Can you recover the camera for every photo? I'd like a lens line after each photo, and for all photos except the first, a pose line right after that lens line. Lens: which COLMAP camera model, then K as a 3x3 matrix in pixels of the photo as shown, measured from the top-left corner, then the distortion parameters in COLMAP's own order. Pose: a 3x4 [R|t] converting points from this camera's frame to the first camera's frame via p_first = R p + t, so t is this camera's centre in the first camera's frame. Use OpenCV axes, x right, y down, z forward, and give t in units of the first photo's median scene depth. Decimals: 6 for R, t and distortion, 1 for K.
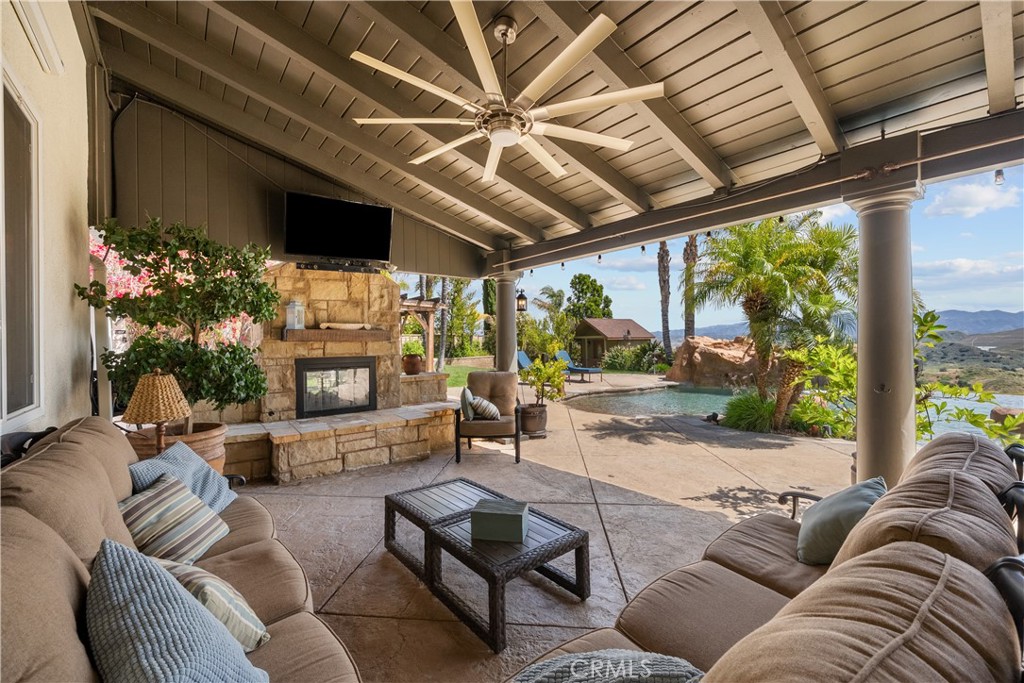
lens RADIAL K [[408.6, 0, 515.1], [0, 408.6, 340.1], [0, 0, 1]] dist [0.004783, 0.000353]
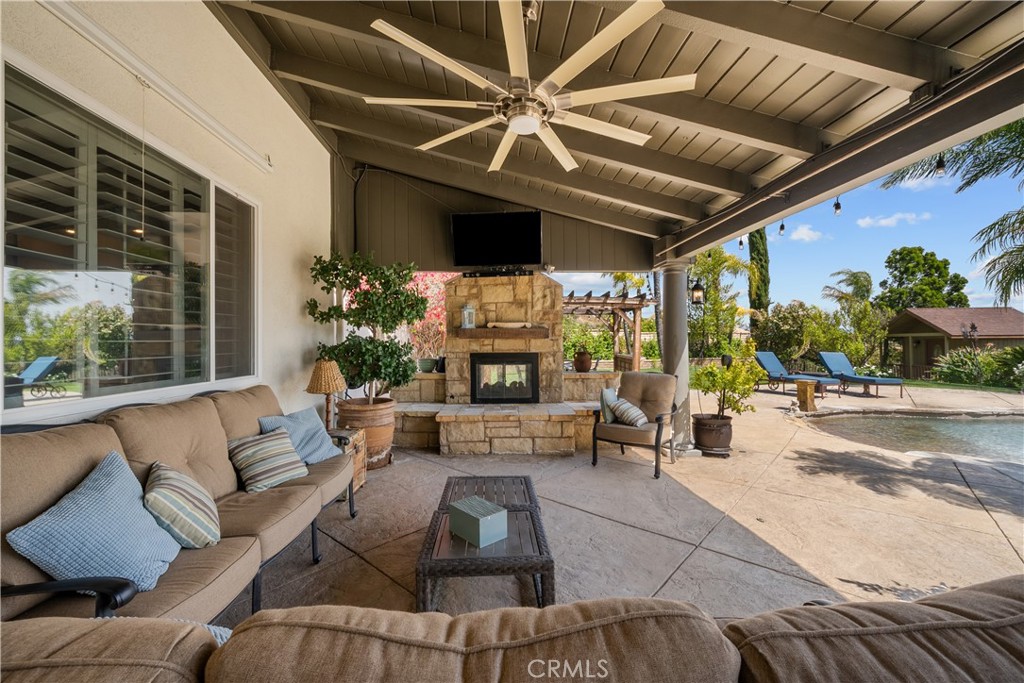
lens RADIAL K [[408.6, 0, 515.1], [0, 408.6, 340.1], [0, 0, 1]] dist [0.004783, 0.000353]
pose [[0.812285, 0.006218, -0.583228, 0.248838], [-0.003387, 0.999977, 0.005944, 0.000203], [0.583251, -0.002853, 0.812287, 0.104187]]
